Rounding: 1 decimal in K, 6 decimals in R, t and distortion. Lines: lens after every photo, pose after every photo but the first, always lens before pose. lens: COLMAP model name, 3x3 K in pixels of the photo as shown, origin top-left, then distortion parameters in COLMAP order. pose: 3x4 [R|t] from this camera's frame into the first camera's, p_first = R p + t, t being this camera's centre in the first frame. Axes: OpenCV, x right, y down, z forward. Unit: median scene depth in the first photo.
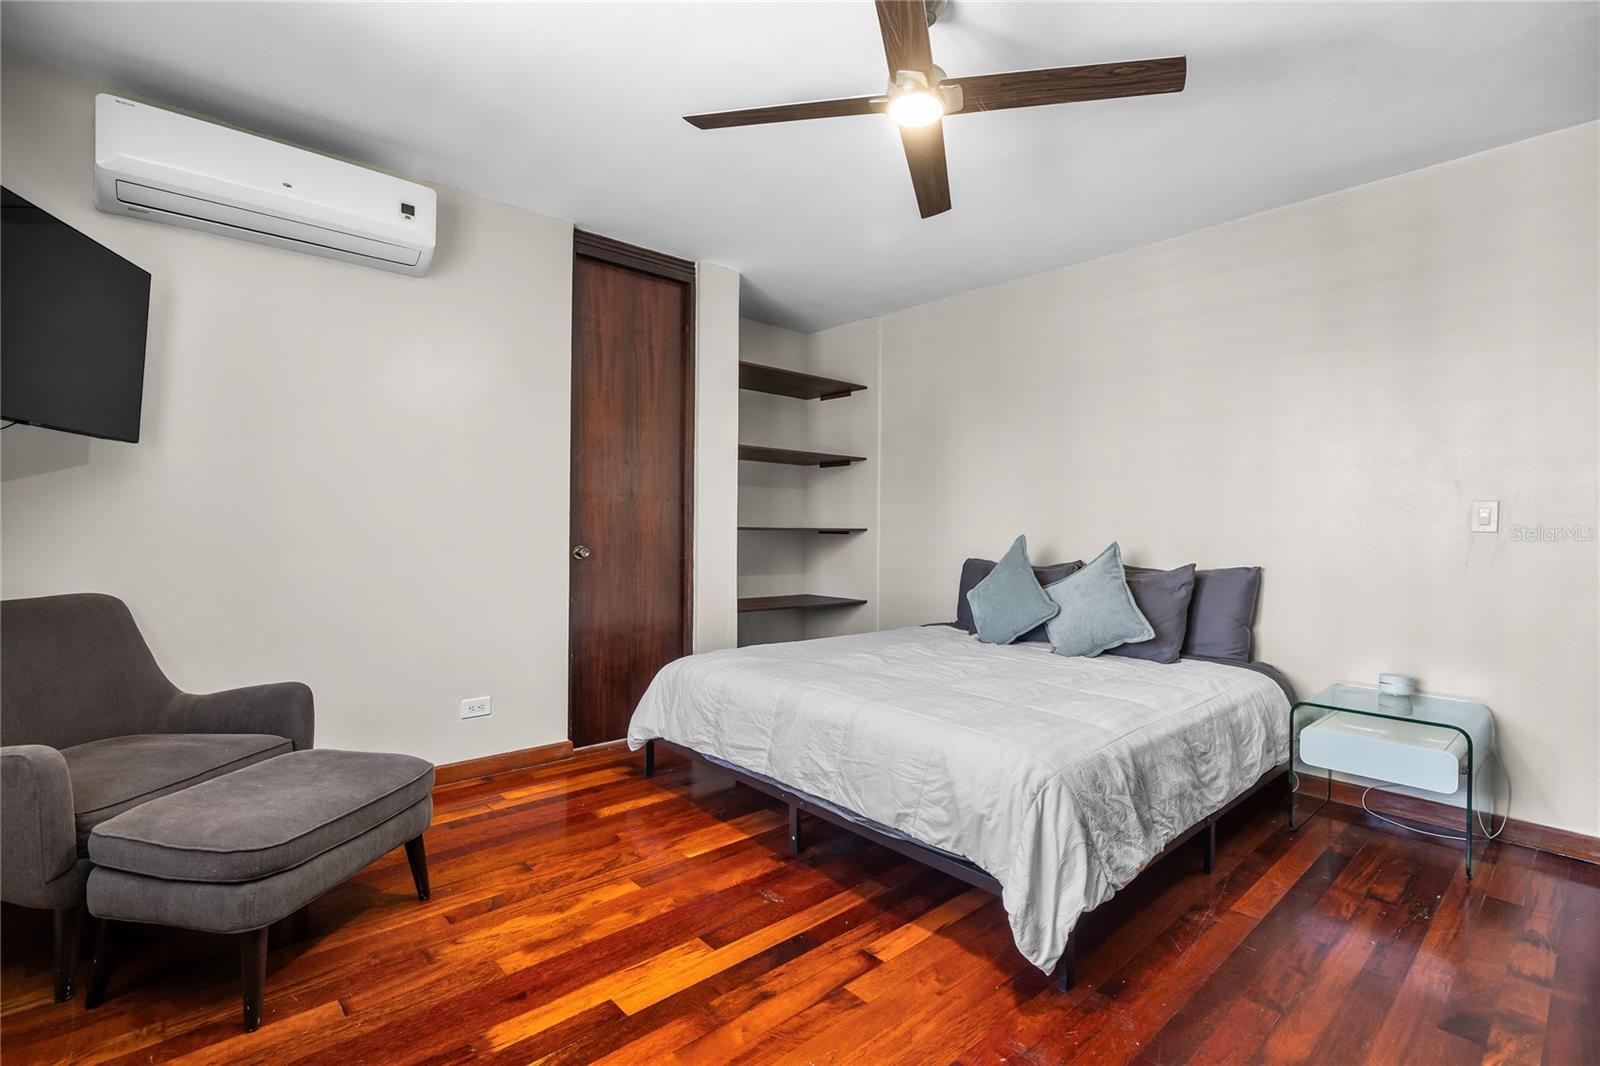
lens RADIAL K [[736.8, 0, 801.6], [0, 736.8, 533.4], [0, 0, 1]] dist [0.003209, 0.001464]
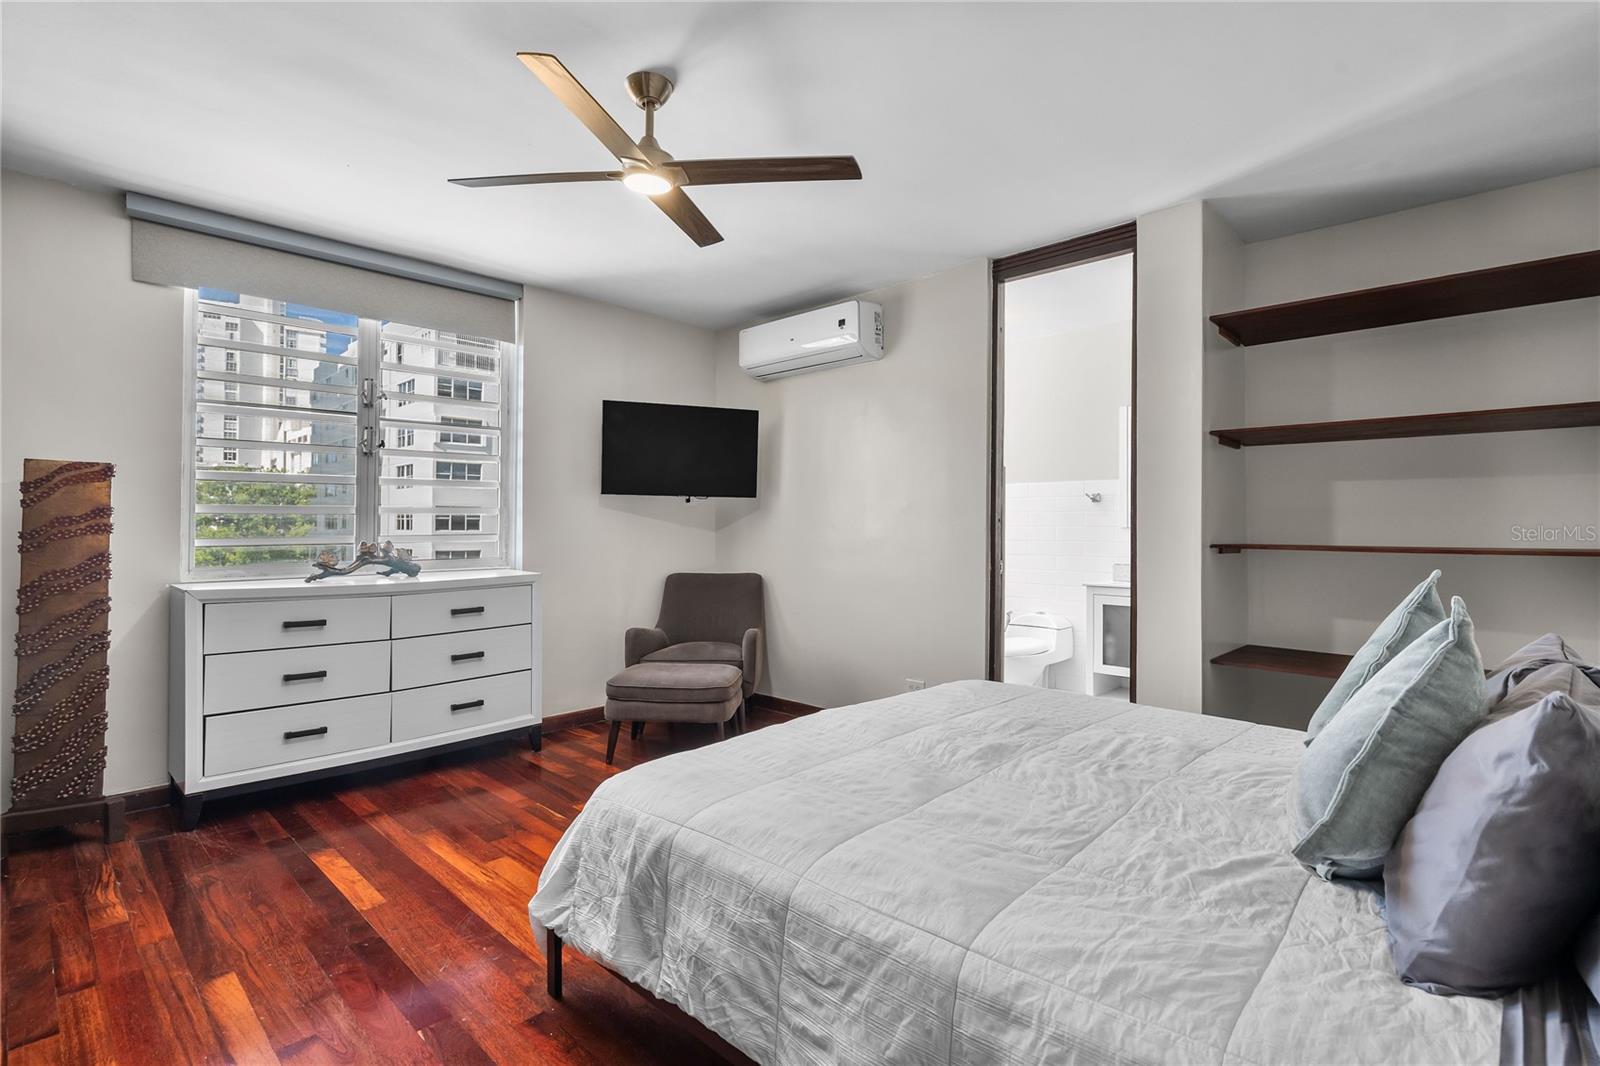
lens RADIAL K [[736.8, 0, 802.0], [0, 736.8, 527.0], [0, 0, 1]] dist [0.003209, 0.001464]
pose [[0.082104, -0.007678, -0.996594, 0.923299], [-0.009195, 0.999922, -0.008461, -0.021733], [0.996581, 0.009858, 0.082027, 0.805854]]
